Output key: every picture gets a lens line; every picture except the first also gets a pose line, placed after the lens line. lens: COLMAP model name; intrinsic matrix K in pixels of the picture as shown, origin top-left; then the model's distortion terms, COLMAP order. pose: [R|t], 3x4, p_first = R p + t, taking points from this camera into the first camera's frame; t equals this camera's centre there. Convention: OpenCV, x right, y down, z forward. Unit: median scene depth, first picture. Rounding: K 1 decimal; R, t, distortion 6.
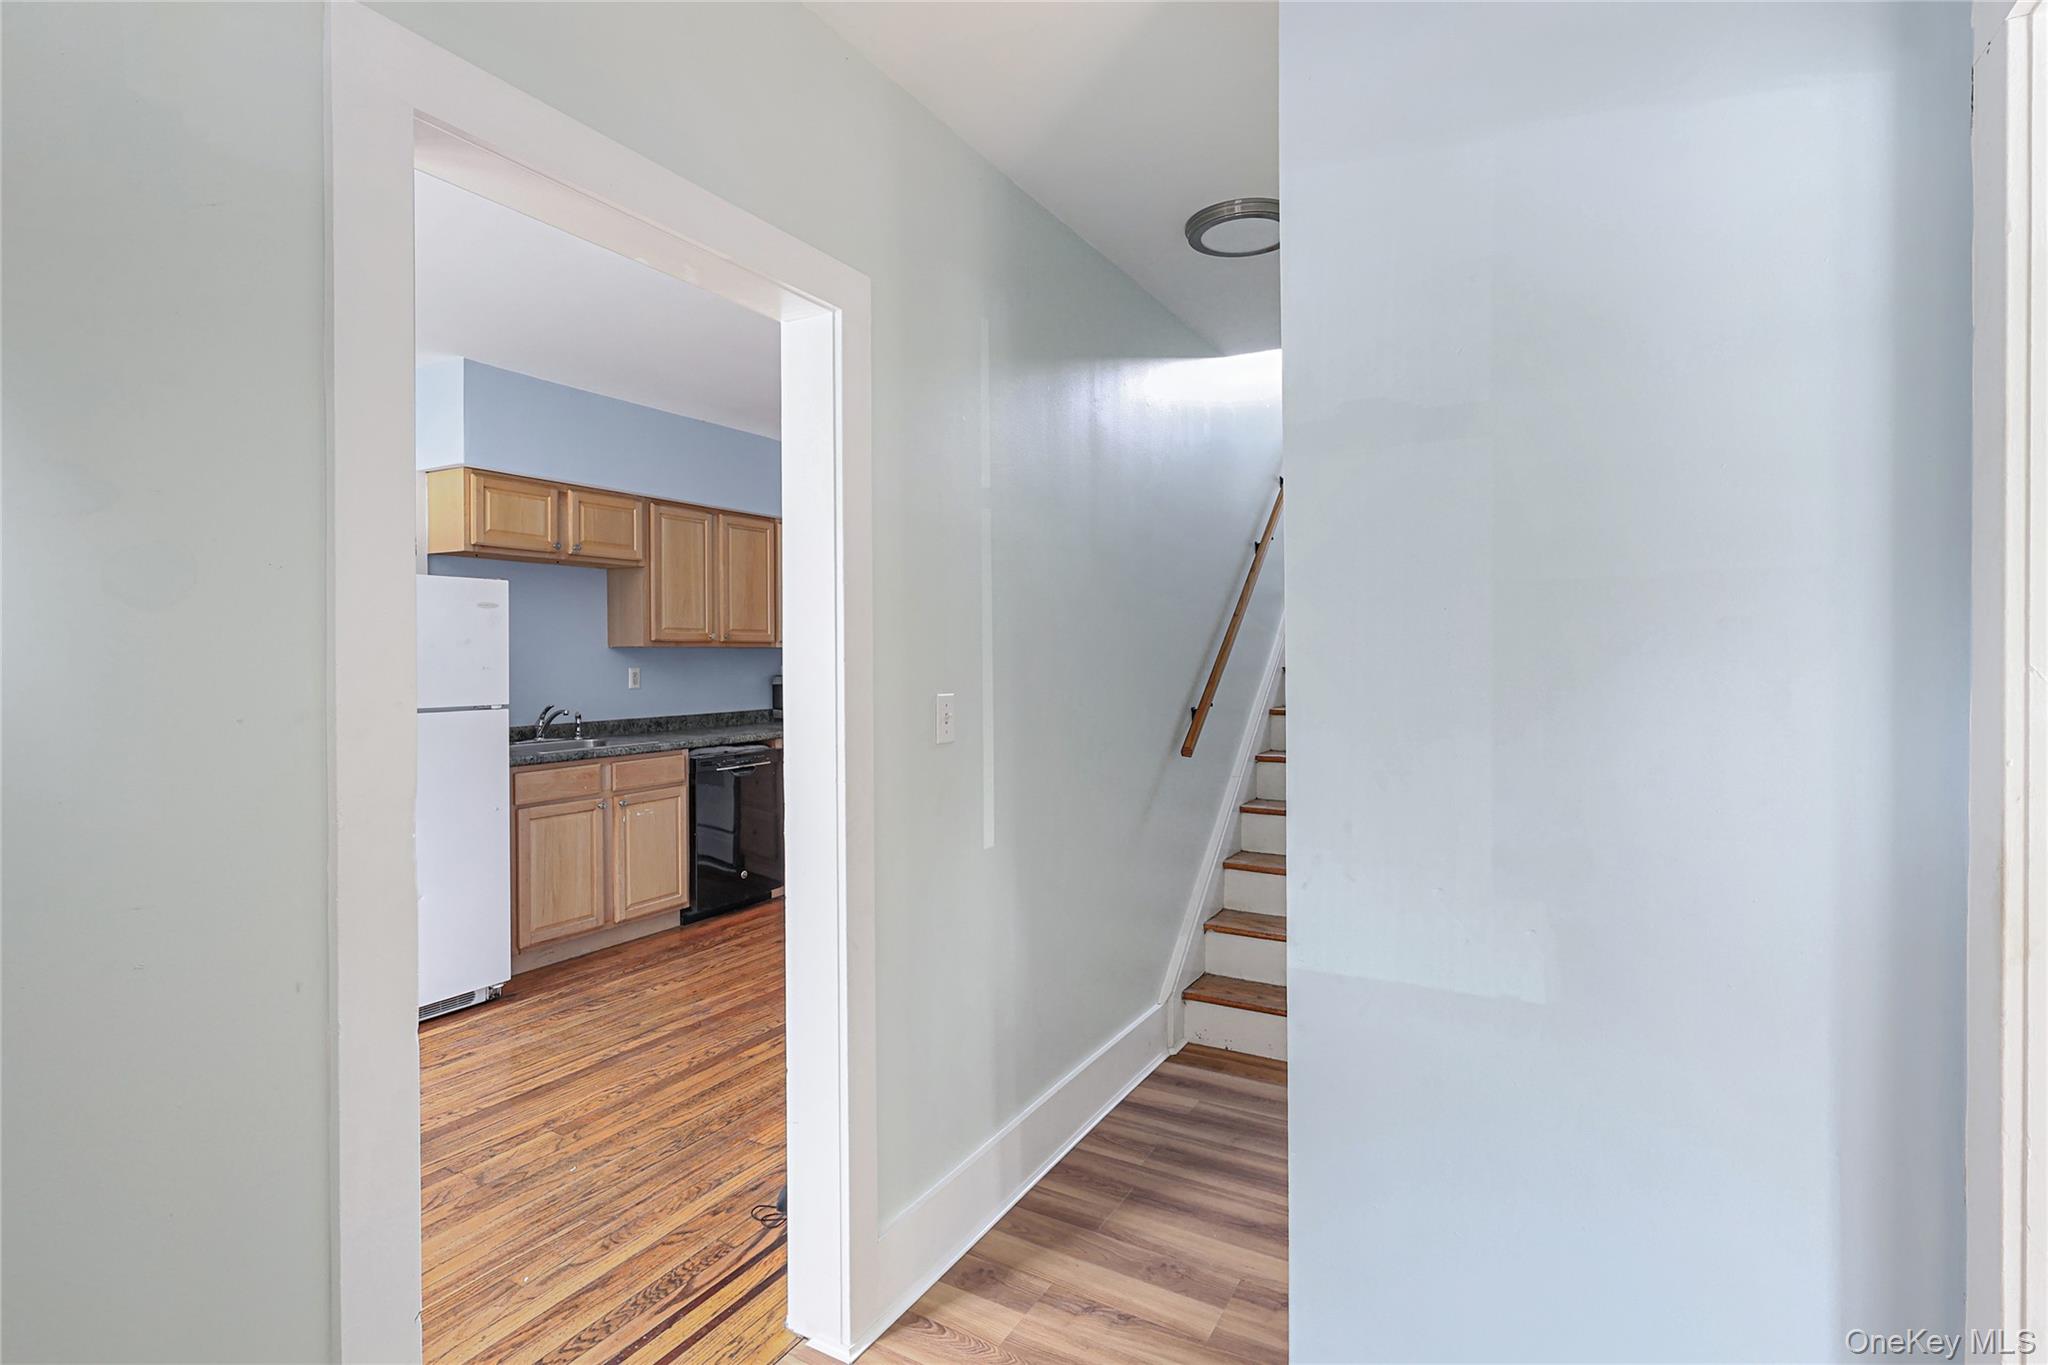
lens RADIAL K [[972.3, 0, 1028.3], [0, 972.3, 674.2], [0, 0, 1]] dist [-0.004917, 0.001833]
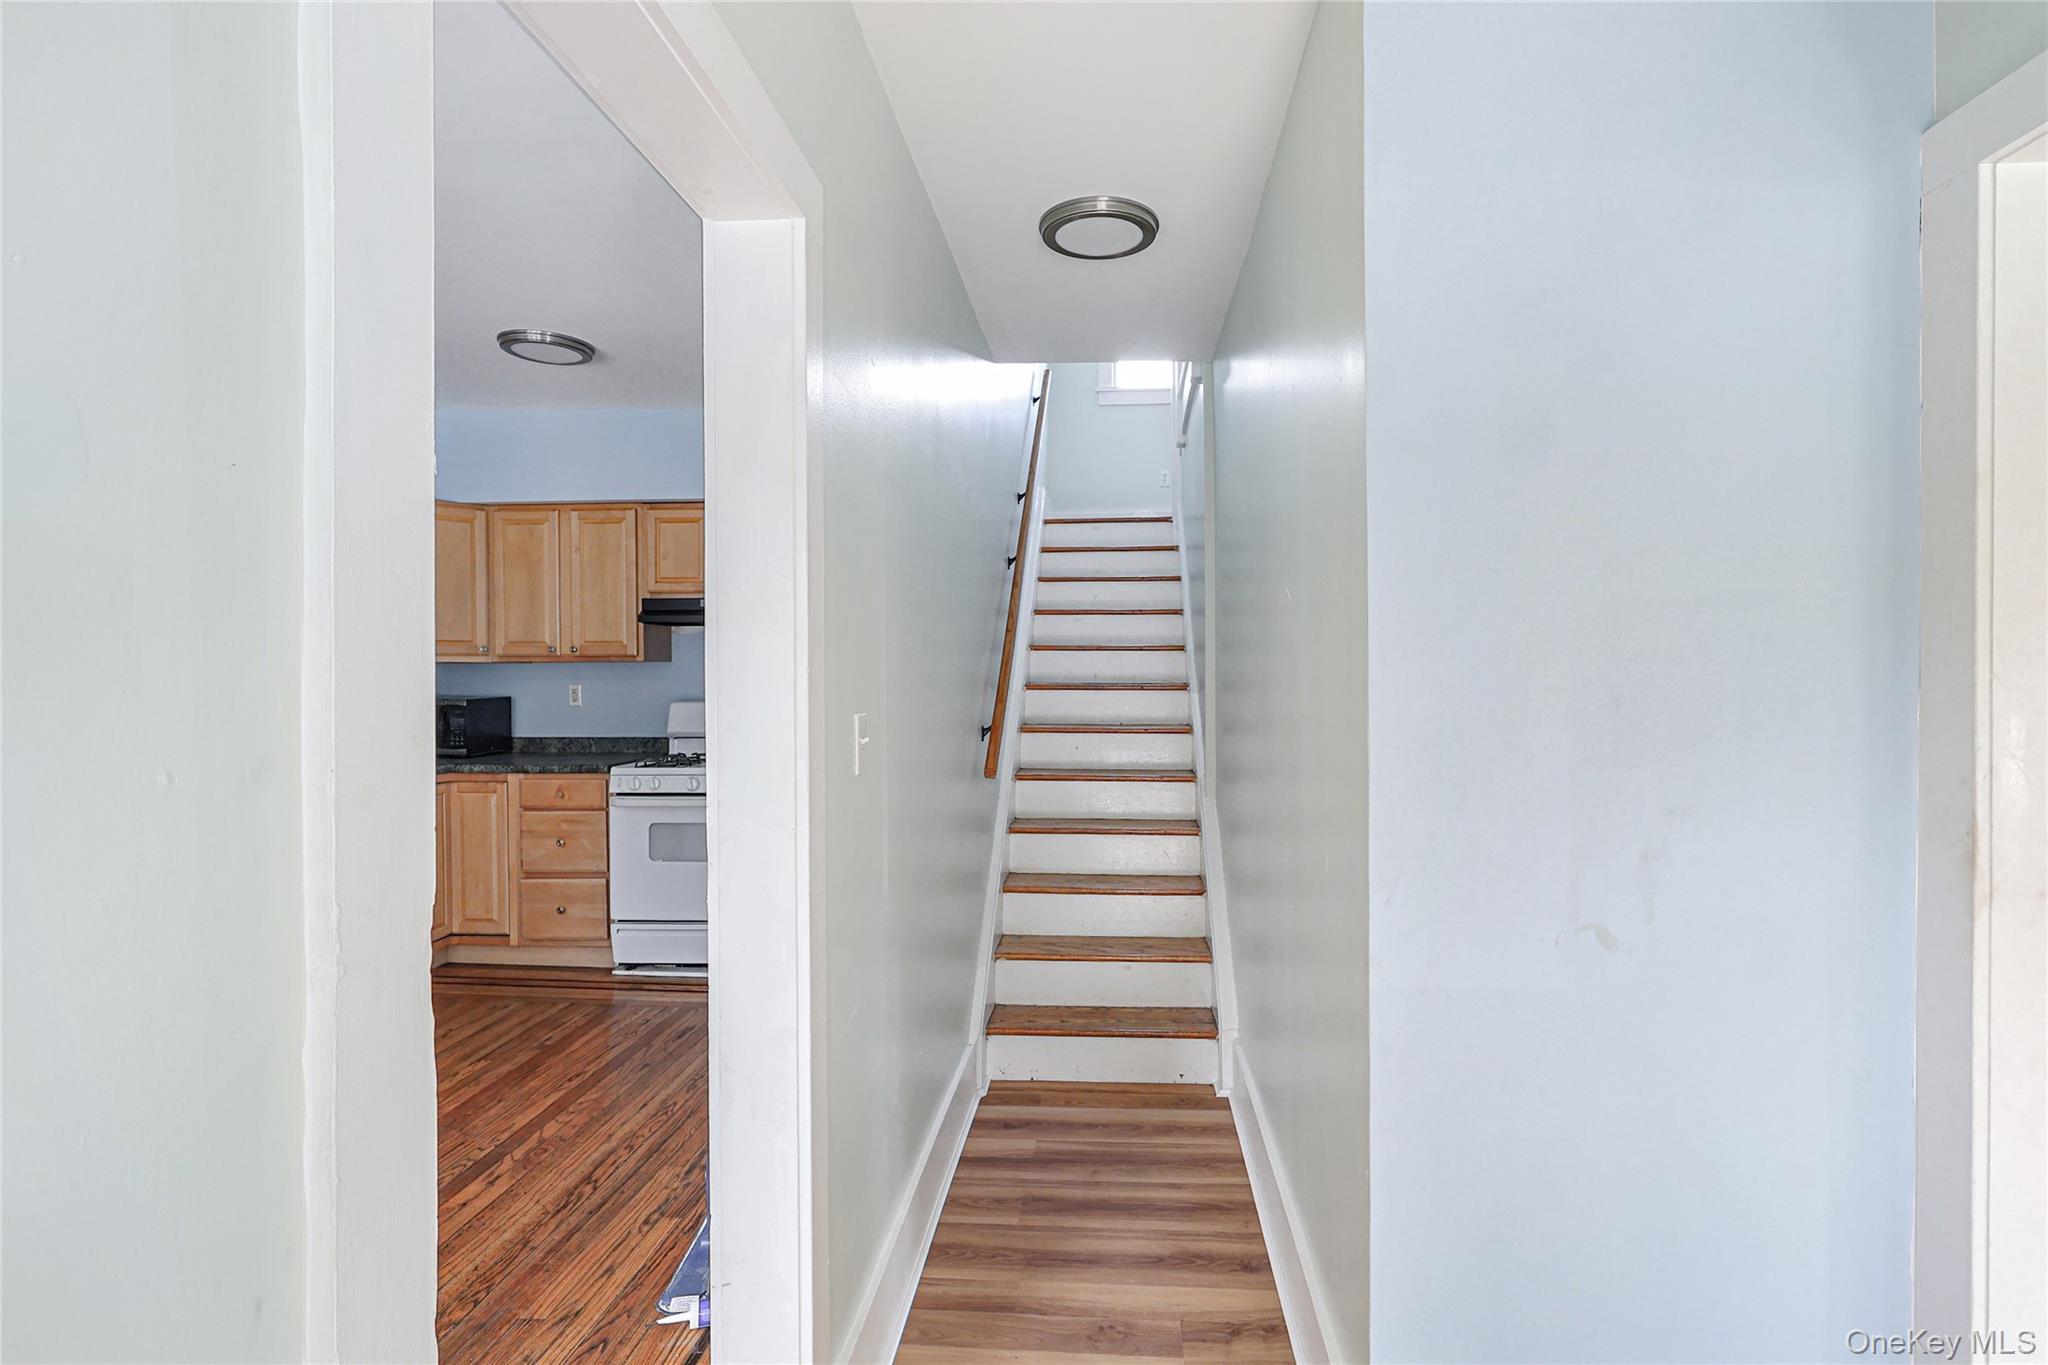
lens RADIAL K [[972.3, 0, 1032.1], [0, 972.3, 682.8], [0, 0, 1]] dist [-0.004917, 0.001833]
pose [[0.899765, -0.003711, 0.436359, -0.263920], [0.009335, 0.999899, -0.010743, 0.002015], [-0.436275, 0.013740, 0.899709, 0.154485]]
